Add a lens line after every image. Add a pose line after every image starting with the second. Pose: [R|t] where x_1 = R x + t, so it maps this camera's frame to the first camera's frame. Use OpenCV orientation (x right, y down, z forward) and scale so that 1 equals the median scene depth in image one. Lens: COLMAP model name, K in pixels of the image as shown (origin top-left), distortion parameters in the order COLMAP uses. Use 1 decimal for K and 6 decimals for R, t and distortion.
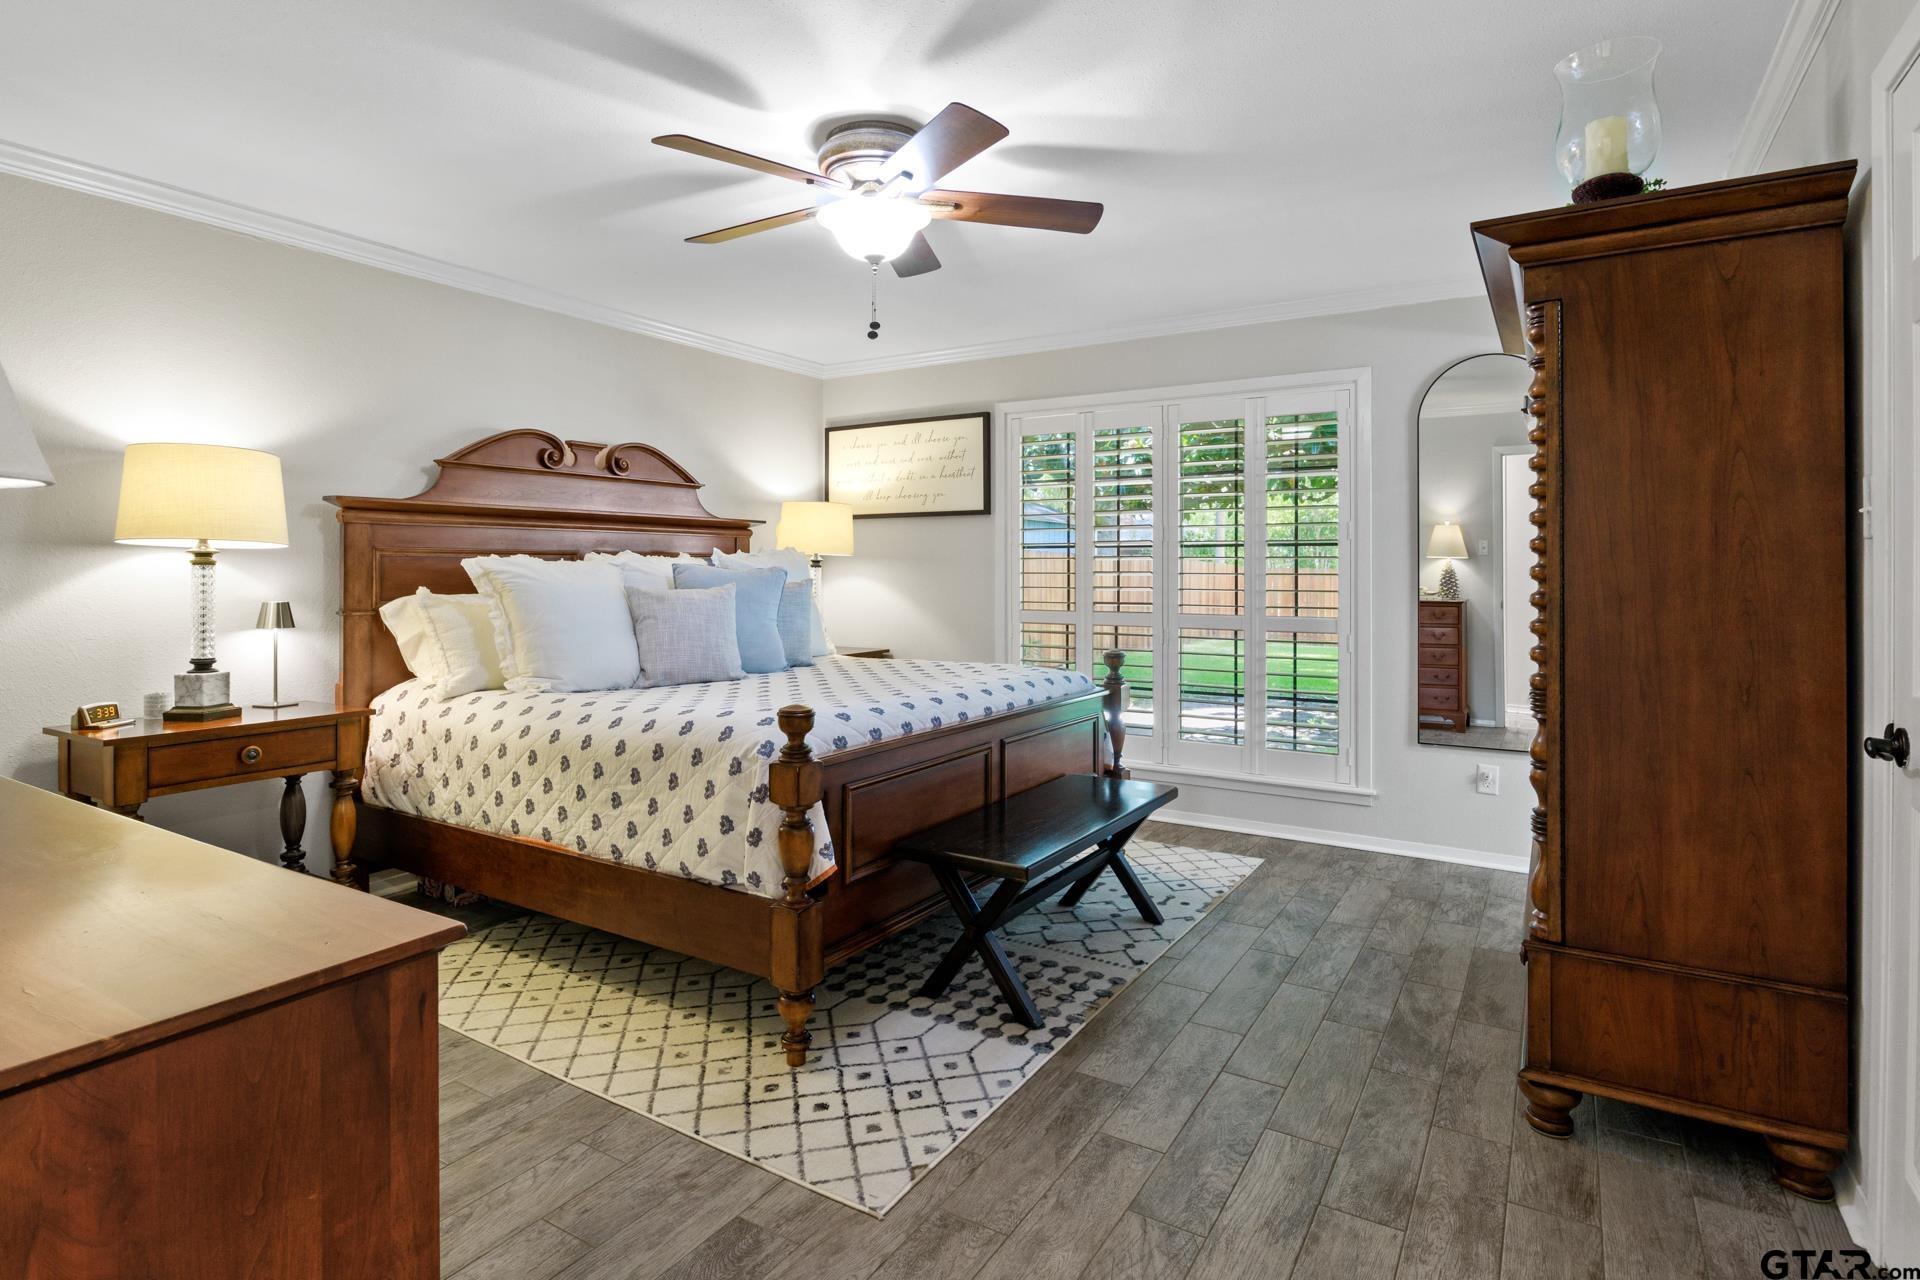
lens RADIAL K [[982.6, 0, 959.7], [0, 982.6, 571.7], [0, 0, 1]] dist [-0.003106, -0.000834]
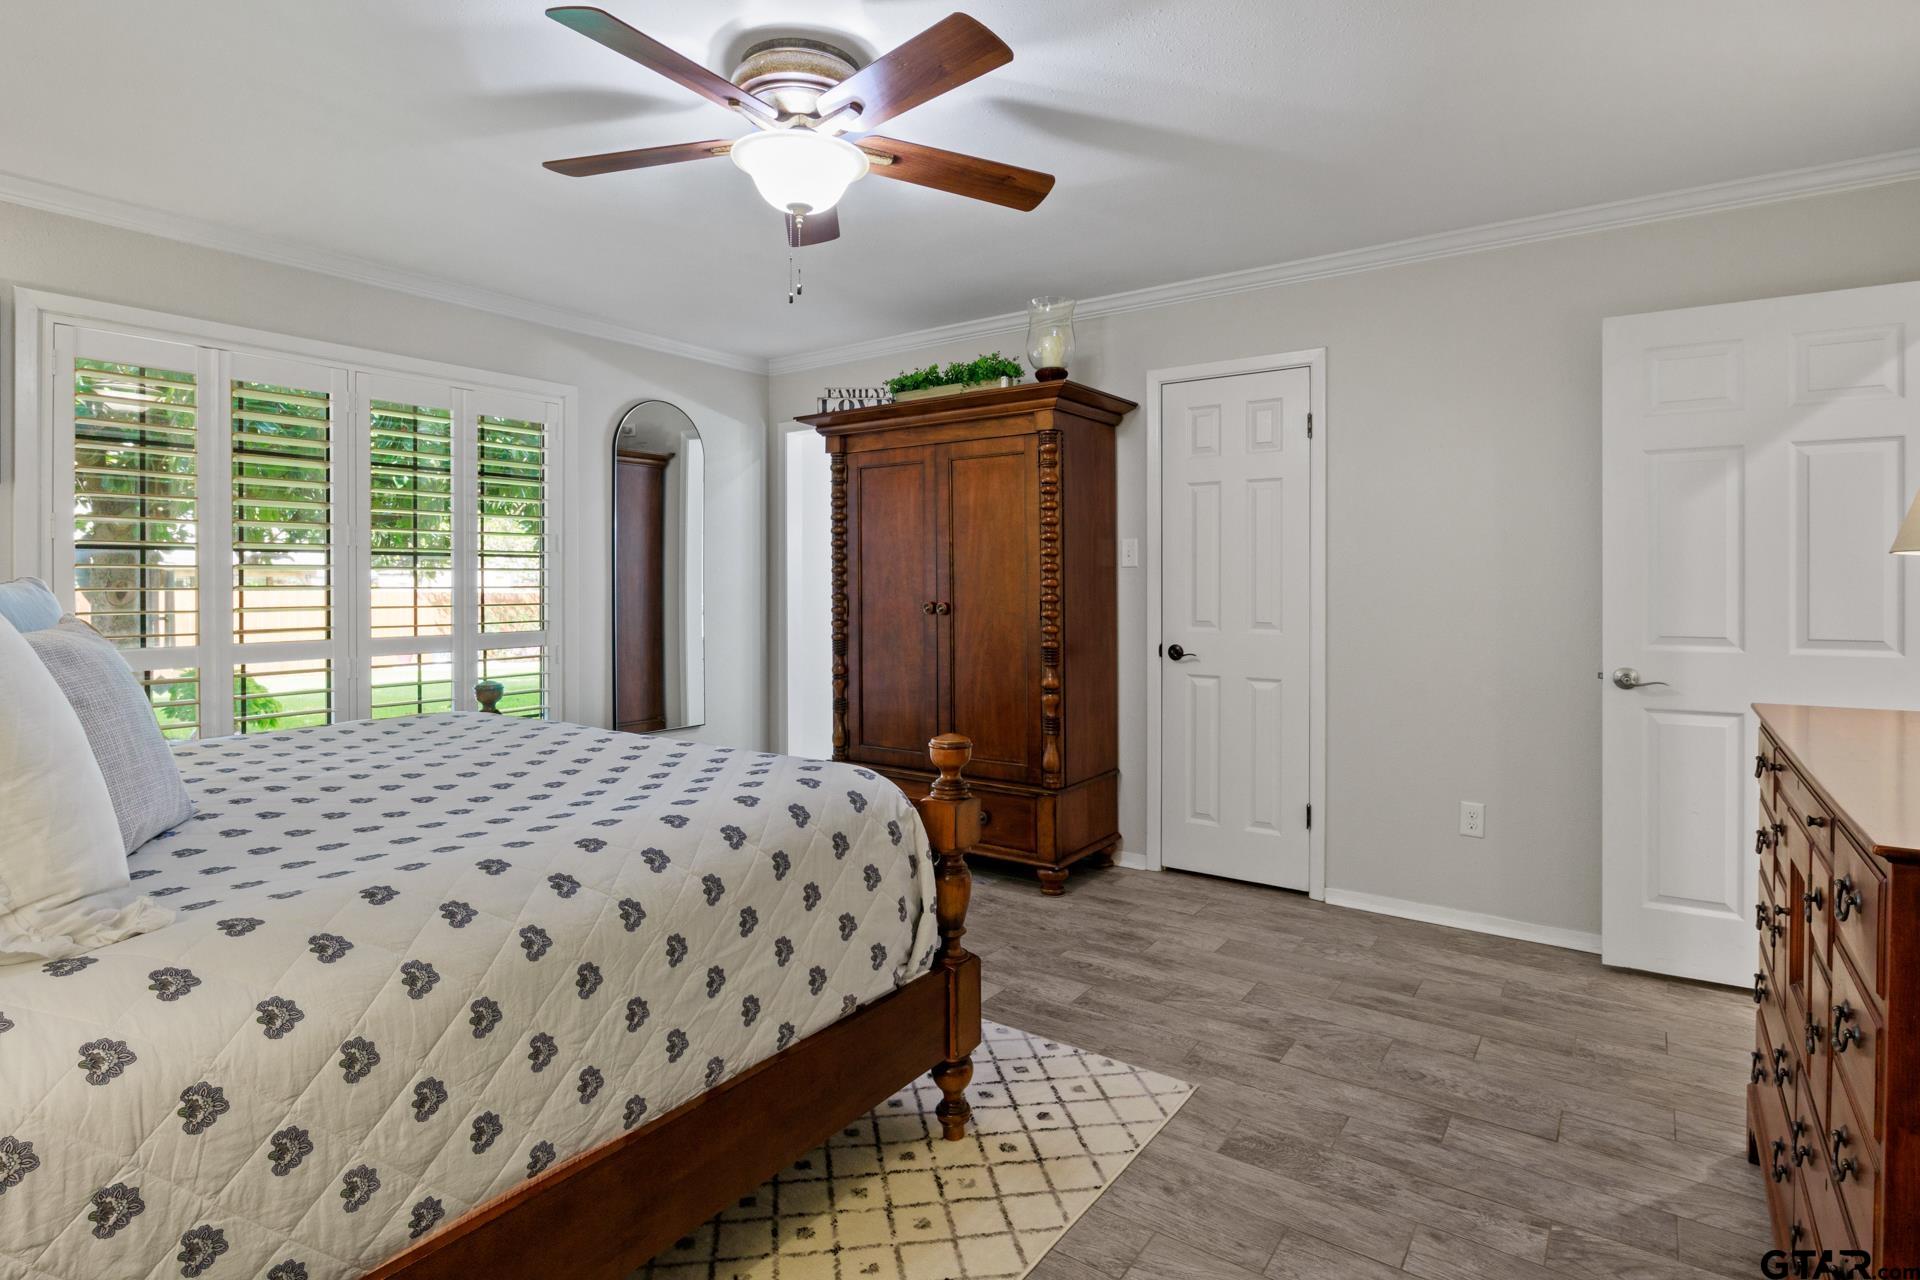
lens RADIAL K [[982.6, 0, 959.7], [0, 982.6, 571.7], [0, 0, 1]] dist [-0.003106, -0.000834]
pose [[0.064759, 0.004749, 0.997890, -1.138843], [0.006193, 0.999968, -0.005161, -0.006894], [-0.997882, 0.006514, 0.064727, 1.006689]]
